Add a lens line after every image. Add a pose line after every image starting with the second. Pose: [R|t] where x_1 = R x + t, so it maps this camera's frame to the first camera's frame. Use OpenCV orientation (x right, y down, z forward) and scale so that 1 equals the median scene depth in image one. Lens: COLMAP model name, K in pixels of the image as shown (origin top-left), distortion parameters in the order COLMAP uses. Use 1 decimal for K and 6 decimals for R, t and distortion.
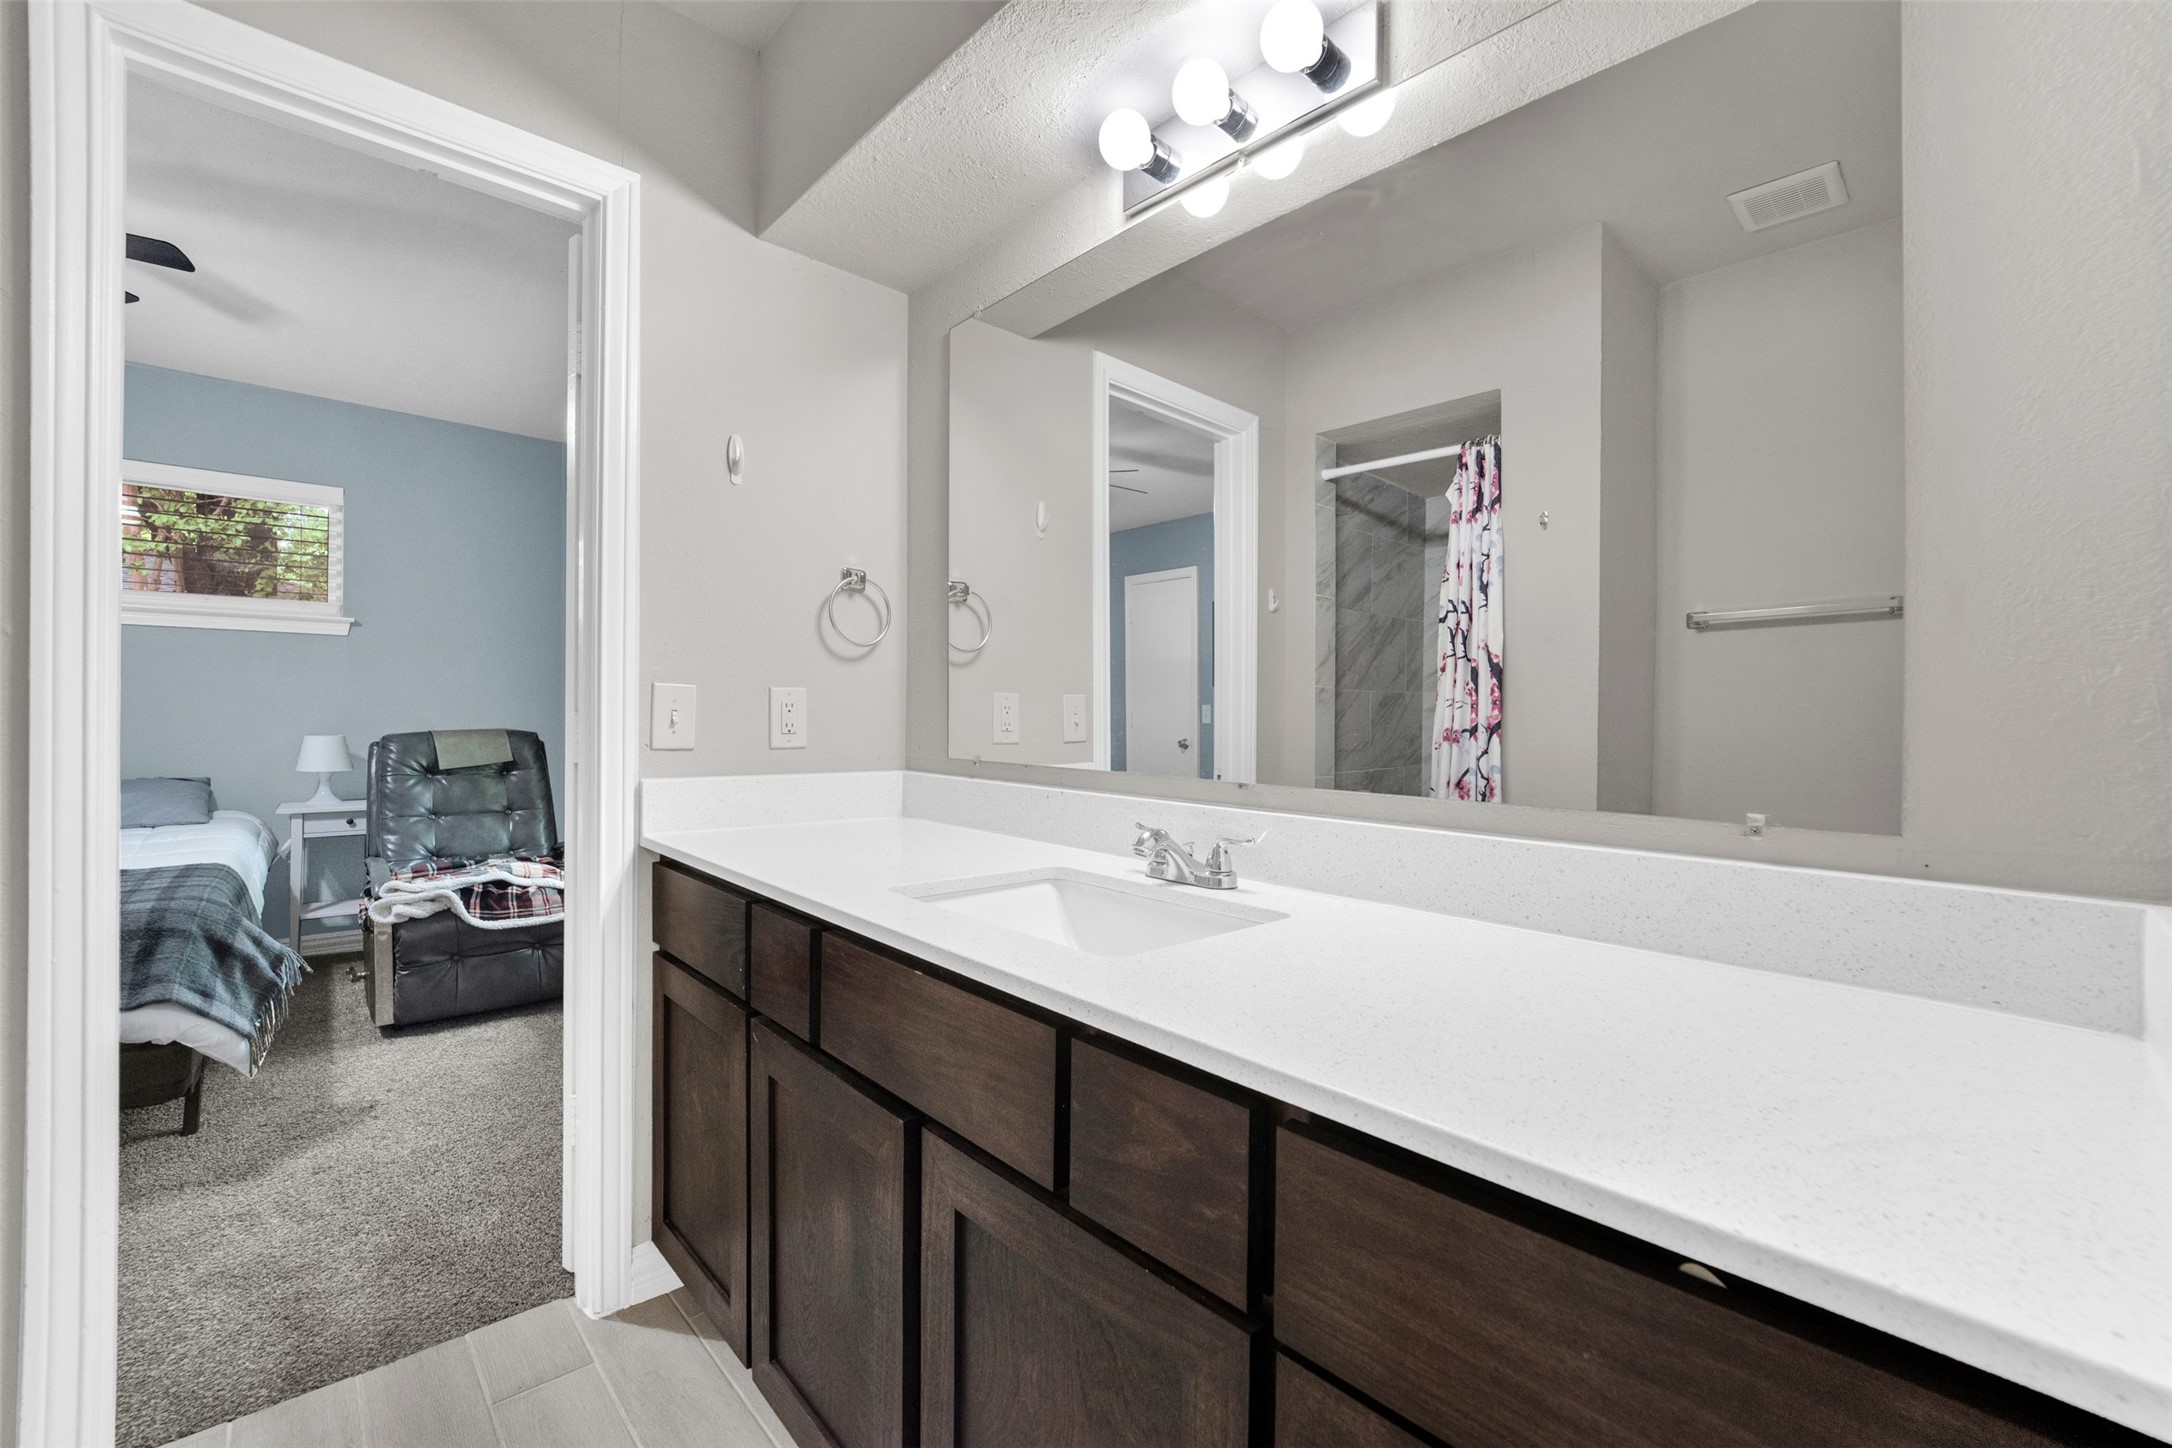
lens RADIAL K [[892.9, 0, 1084.5], [0, 892.9, 717.7], [0, 0, 1]] dist [-0.013155, 0.000094]
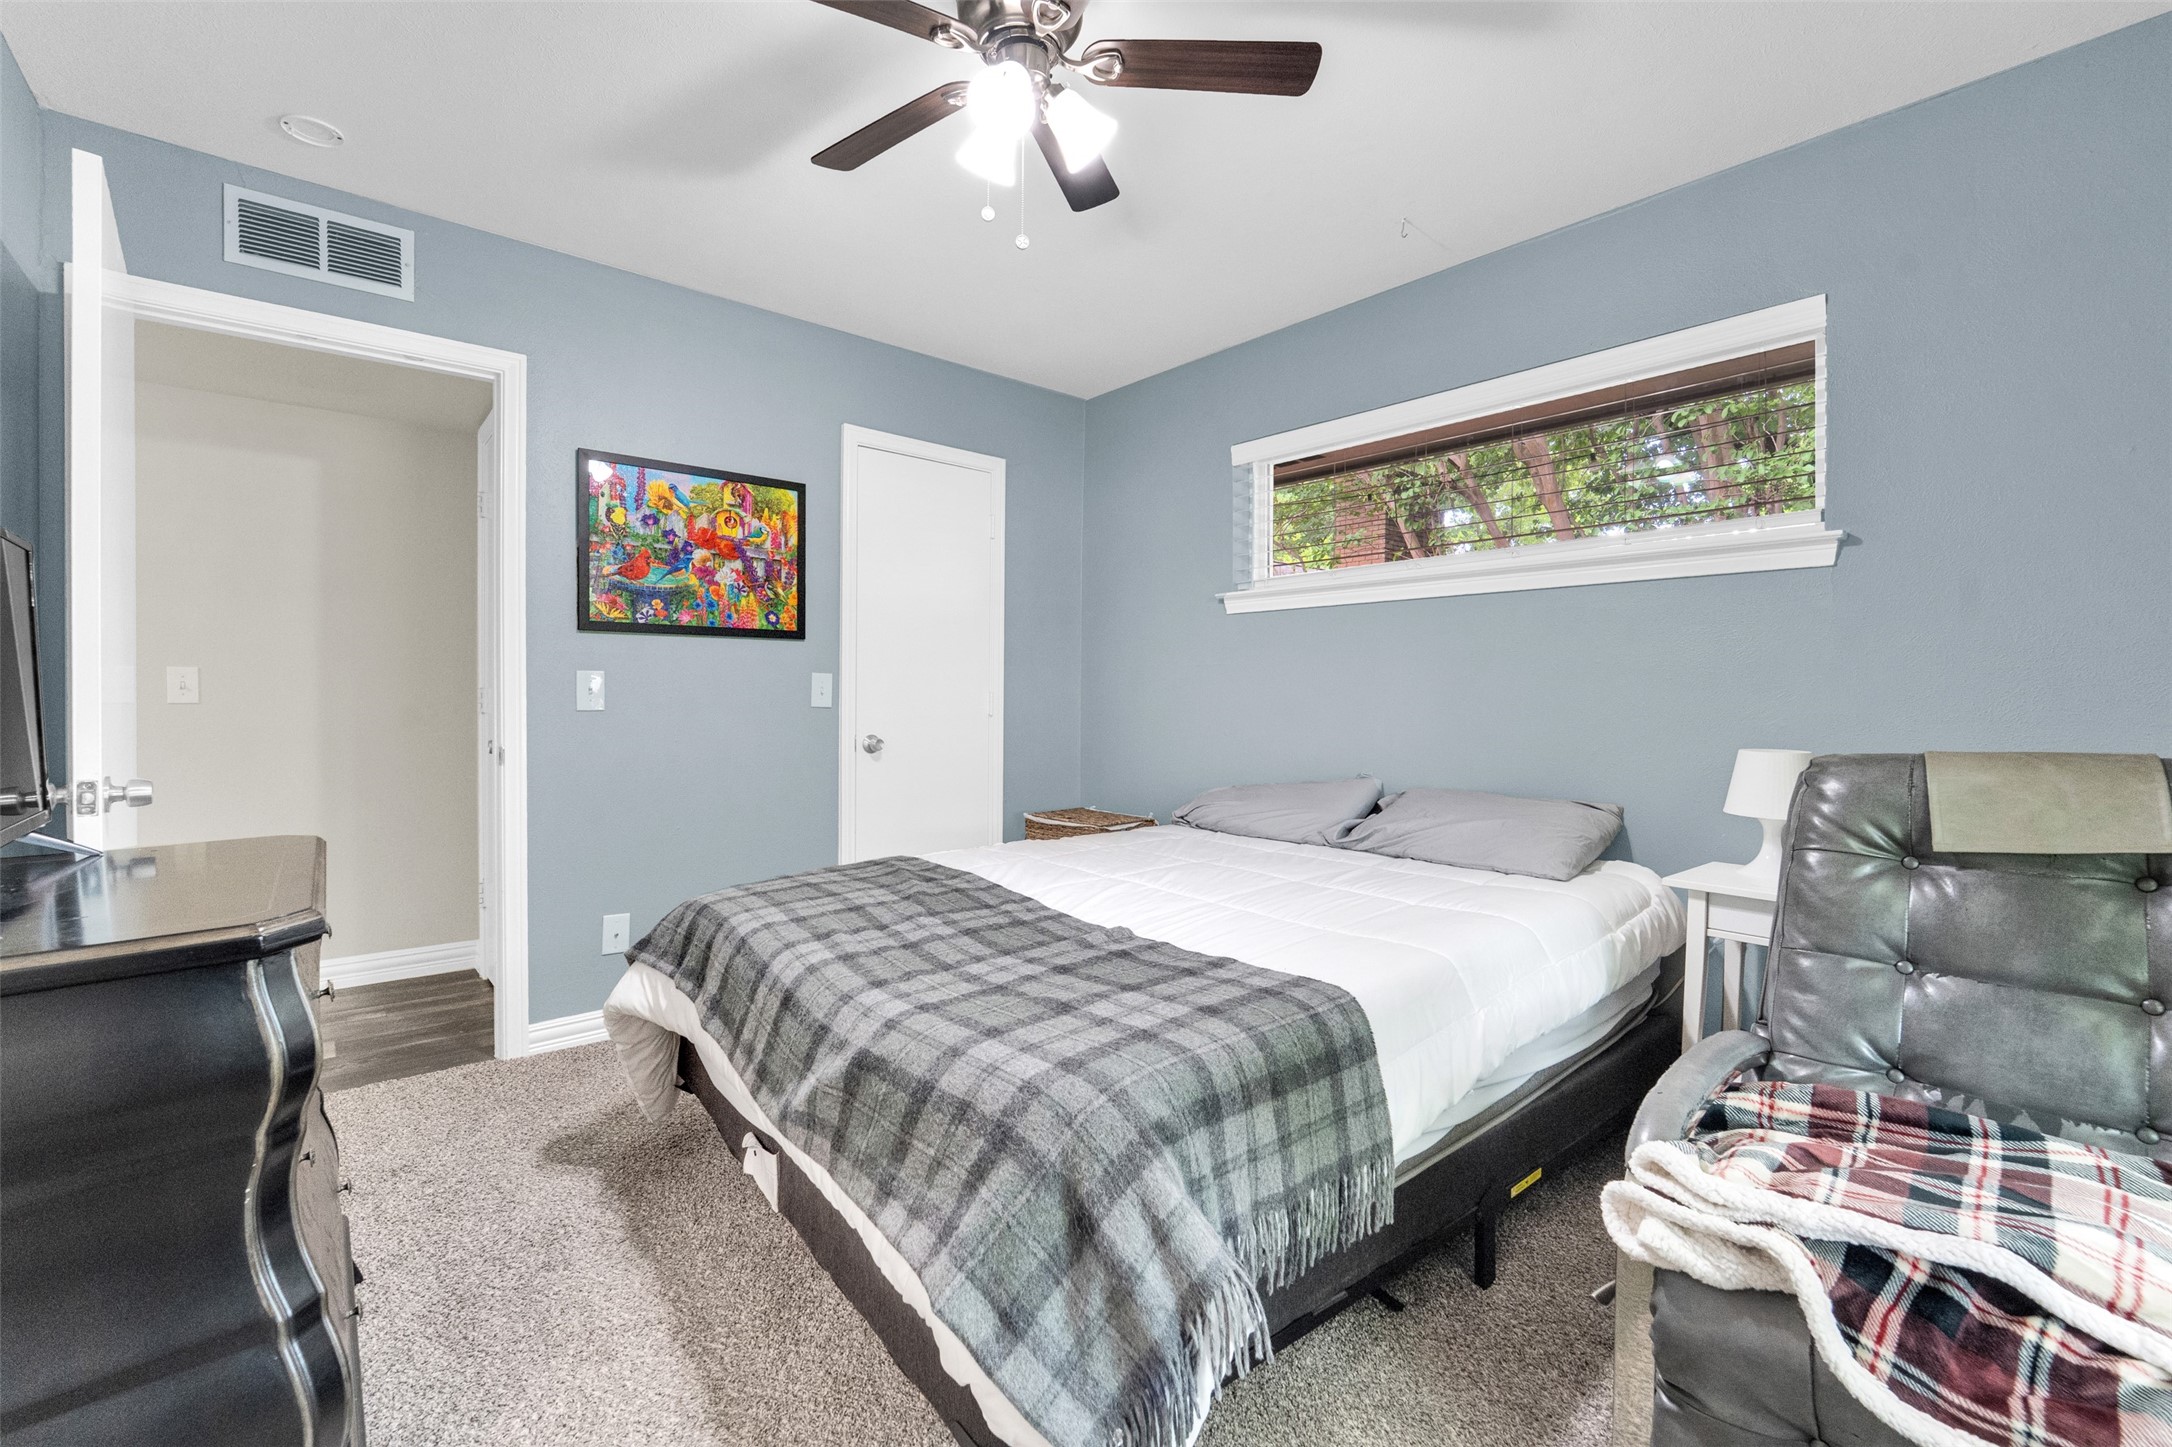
lens RADIAL K [[892.9, 0, 1081.3], [0, 892.9, 720.0], [0, 0, 1]] dist [-0.013155, 0.000094]
pose [[-0.023095, 0.007400, -0.999706, -0.329902], [-0.005512, 0.999956, 0.007529, -0.000817], [0.999718, 0.005684, -0.023053, 0.636574]]
